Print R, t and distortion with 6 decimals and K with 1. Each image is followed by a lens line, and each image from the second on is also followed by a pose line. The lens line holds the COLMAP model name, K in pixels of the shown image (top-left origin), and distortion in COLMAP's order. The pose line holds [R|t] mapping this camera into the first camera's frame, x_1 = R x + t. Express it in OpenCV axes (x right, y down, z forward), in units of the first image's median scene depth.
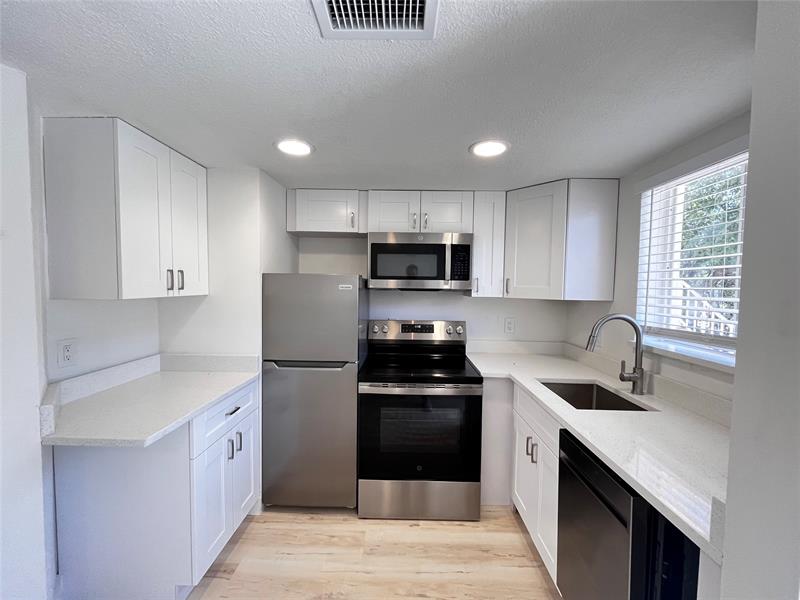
lens RADIAL K [[325.9, 0, 400.4], [0, 325.9, 300.7], [0, 0, 1]] dist [-0.000588, -0.000129]
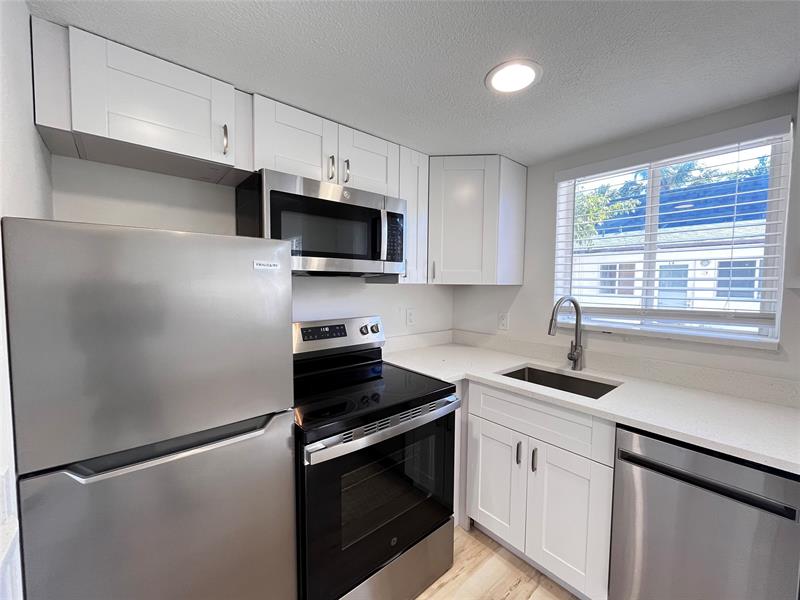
lens RADIAL K [[325.9, 0, 400.1], [0, 325.9, 300.6], [0, 0, 1]] dist [-0.000588, -0.000129]
pose [[0.748931, -0.049796, 0.660774, -0.302687], [0.031068, 0.998715, 0.040050, -0.002902], [-0.661919, -0.009466, 0.749515, 0.433325]]
